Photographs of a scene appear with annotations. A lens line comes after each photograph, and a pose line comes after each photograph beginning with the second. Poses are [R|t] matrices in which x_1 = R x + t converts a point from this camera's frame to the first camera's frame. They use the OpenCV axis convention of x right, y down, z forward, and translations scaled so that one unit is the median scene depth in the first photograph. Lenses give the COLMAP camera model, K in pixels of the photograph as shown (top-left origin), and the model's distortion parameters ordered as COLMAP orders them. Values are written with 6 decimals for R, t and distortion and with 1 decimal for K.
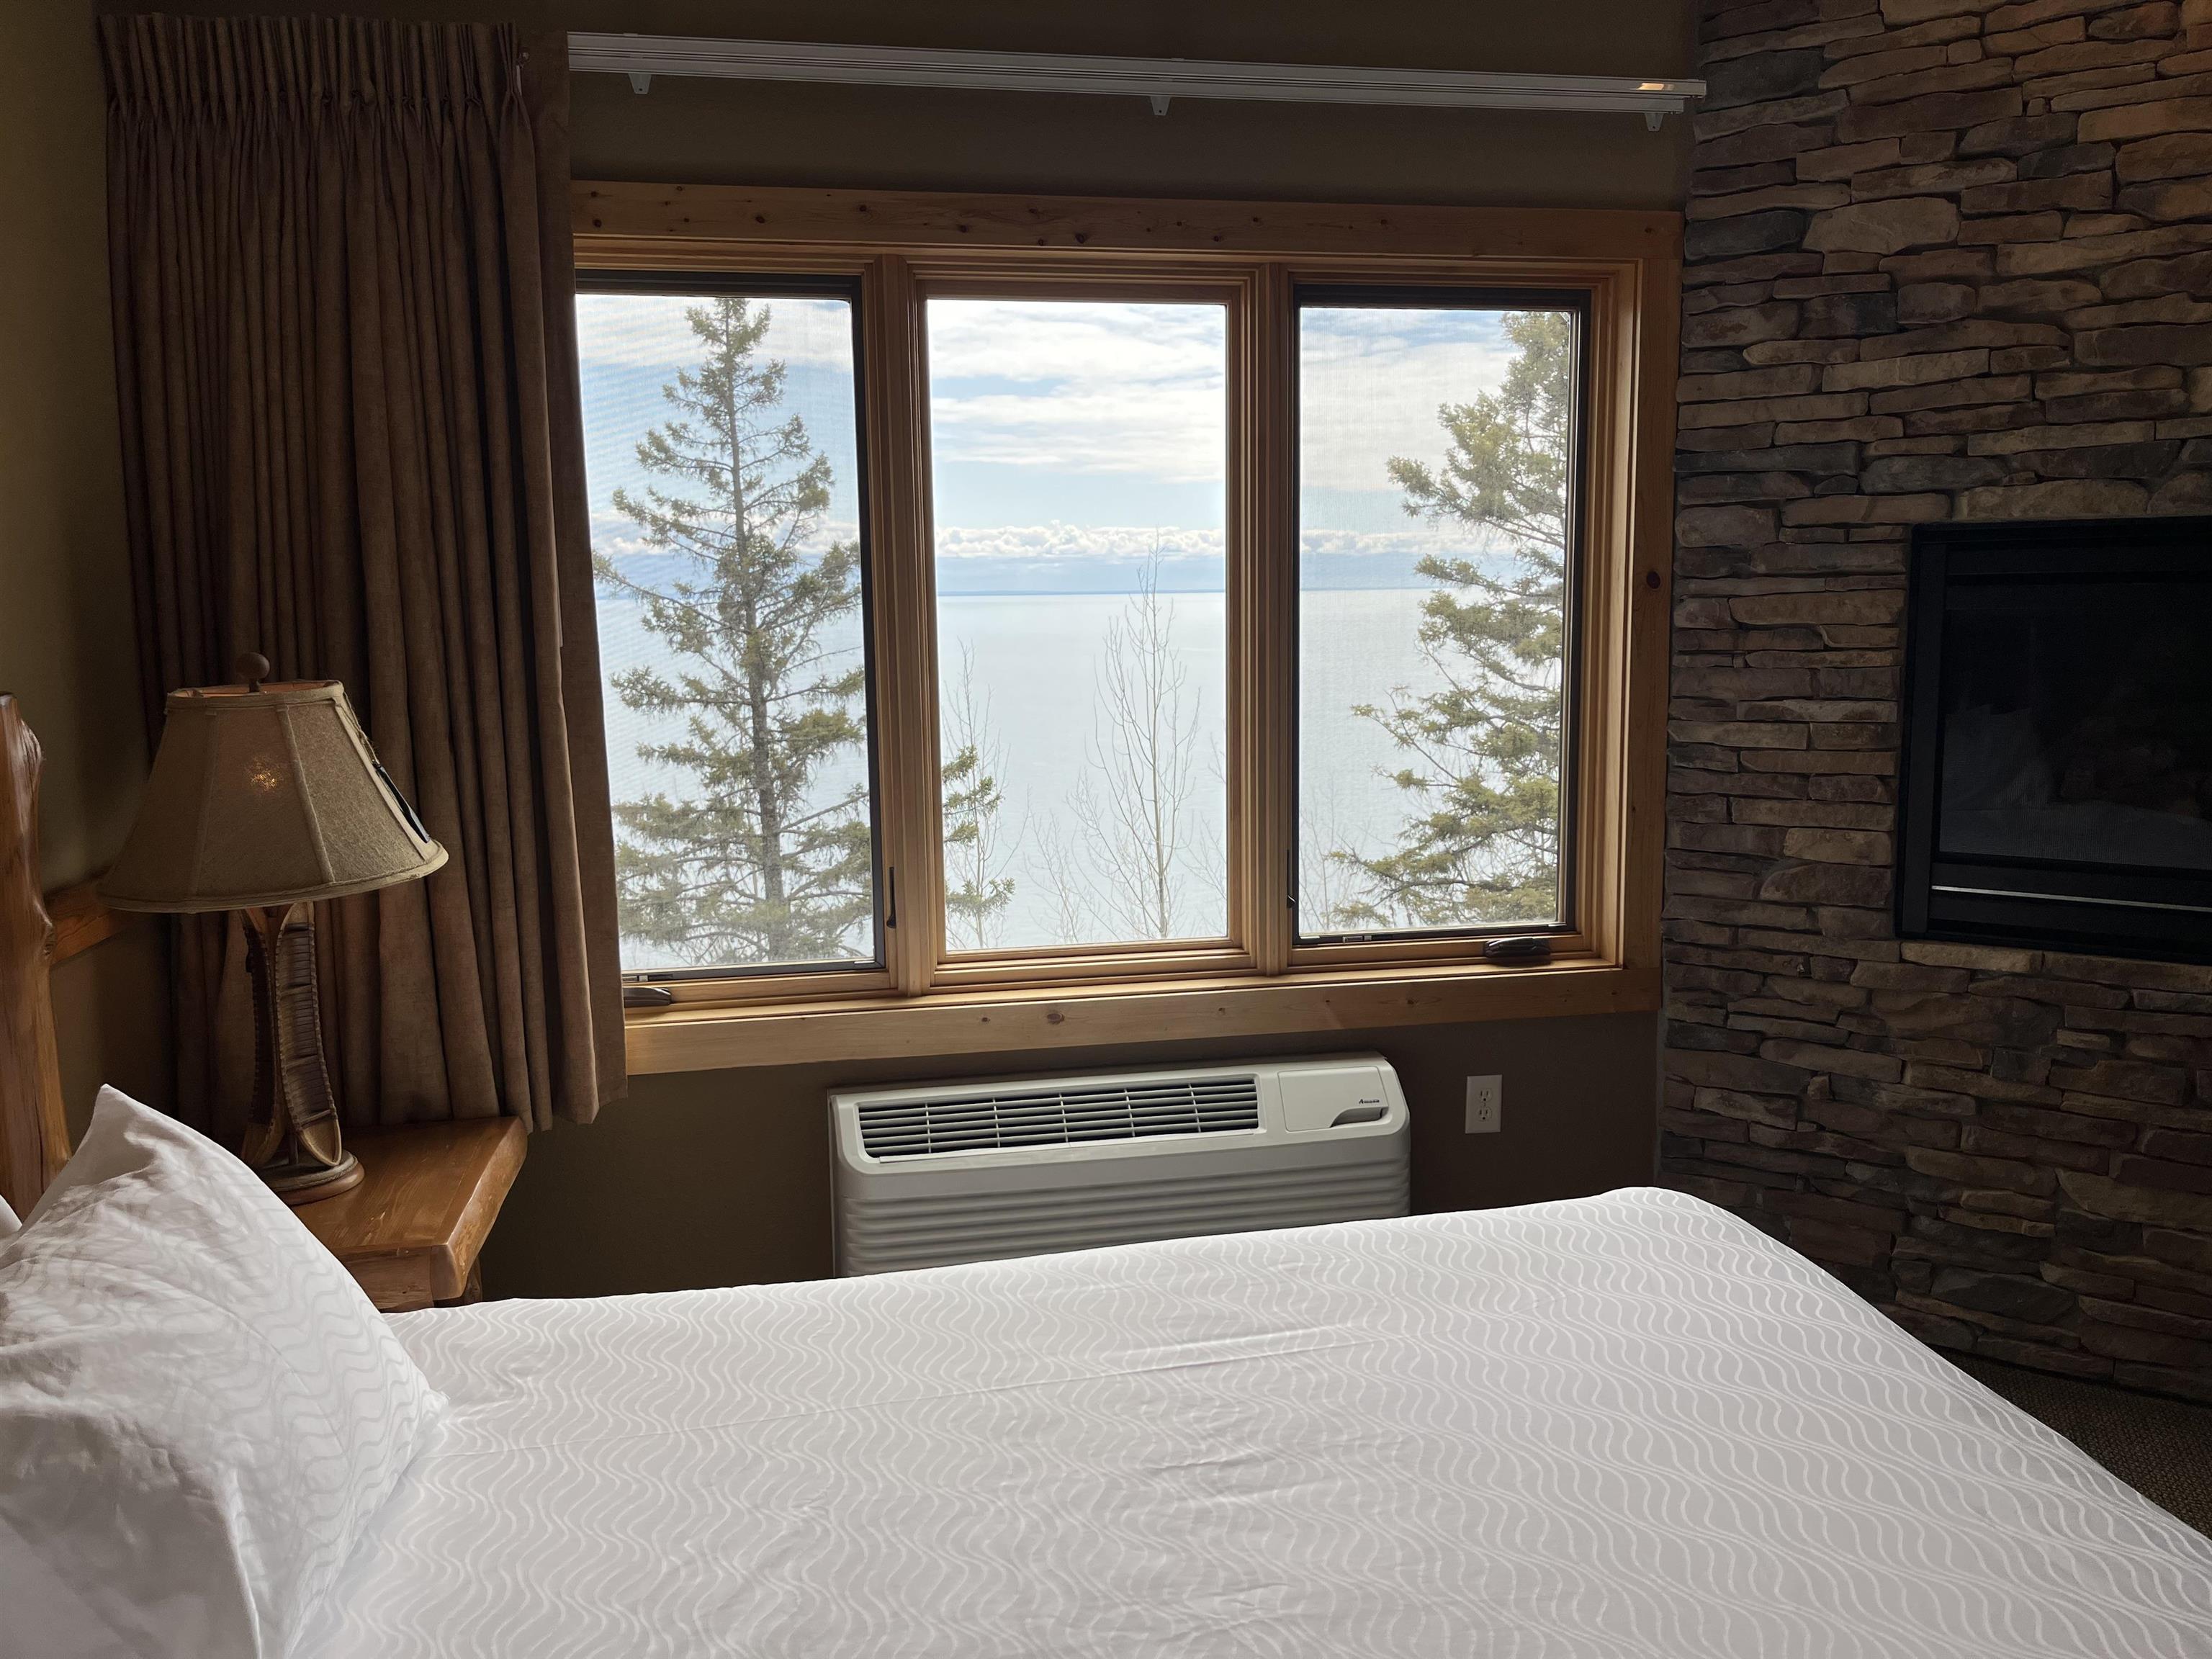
lens RADIAL K [[1706.1, 0, 1133.3], [0, 1706.1, 804.8], [0, 0, 1]] dist [0.065406, -0.102903]
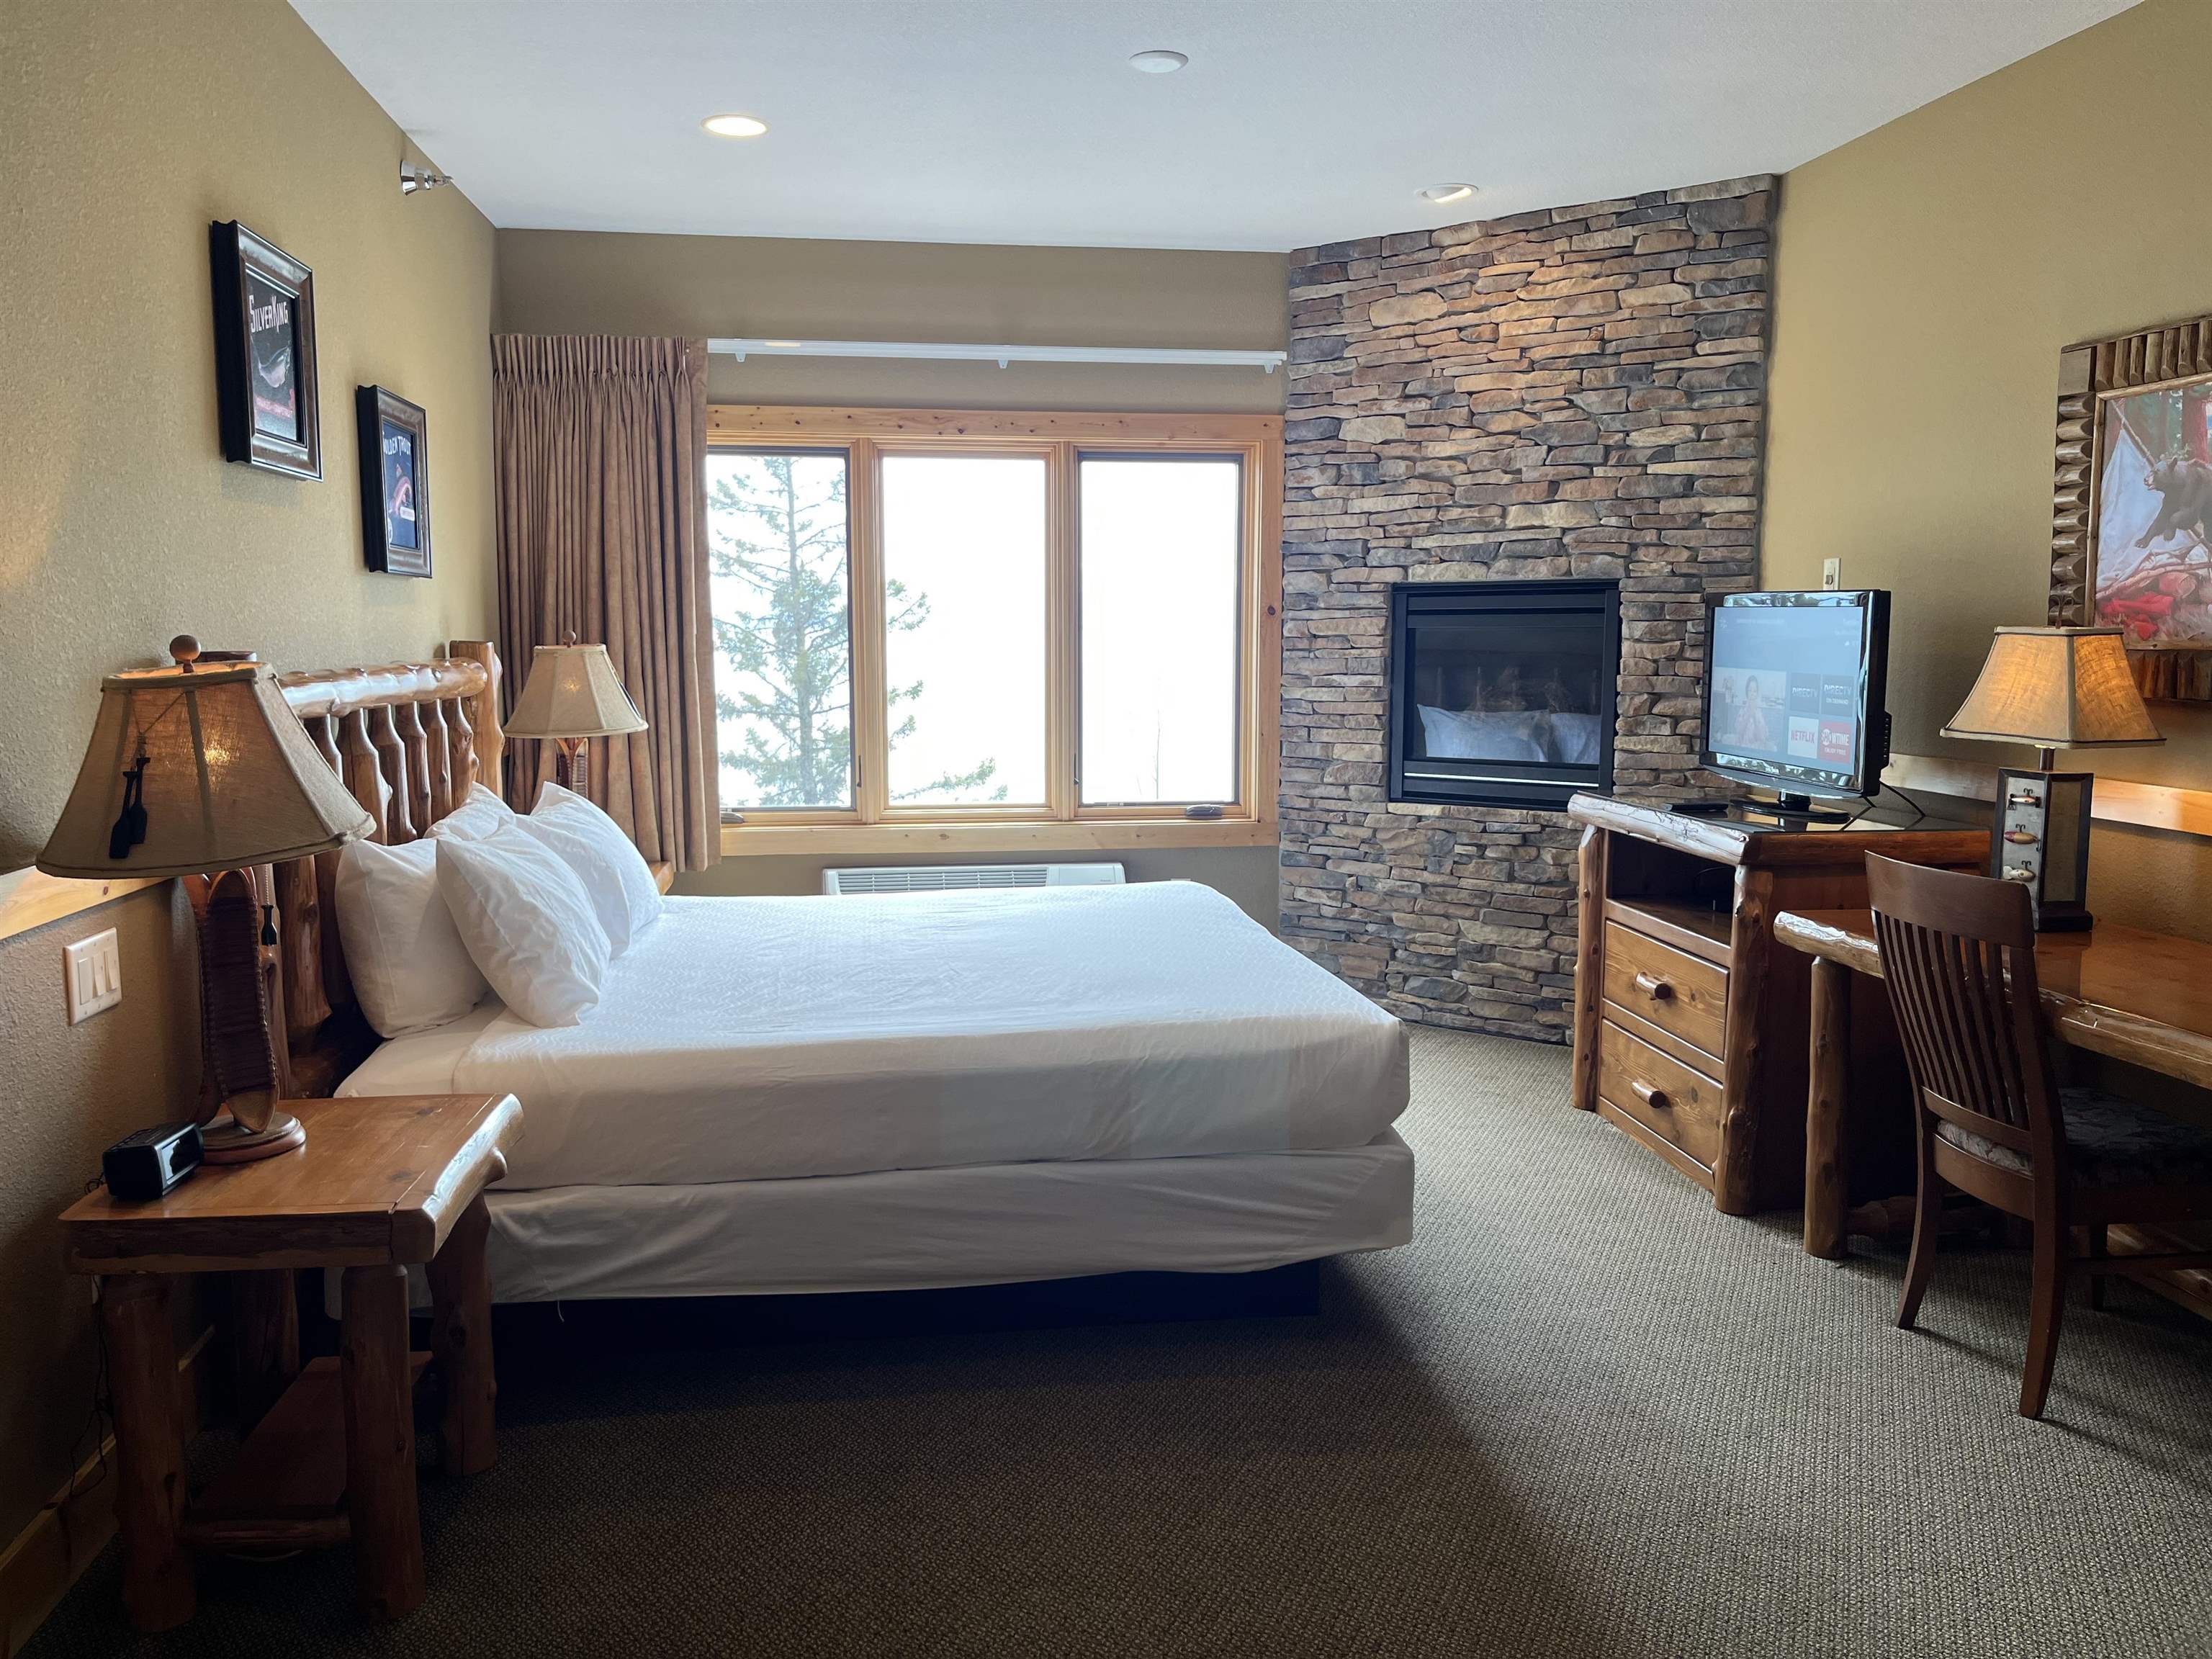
lens RADIAL K [[1669.9, 0, 1094.6], [0, 1669.9, 804.6], [0, 0, 1]] dist [0.069044, -0.101647]
pose [[0.998762, 0.019388, -0.045818, 0.208152], [-0.020205, 0.999644, -0.017427, 0.120364], [0.045464, 0.018331, 0.998798, -0.854025]]
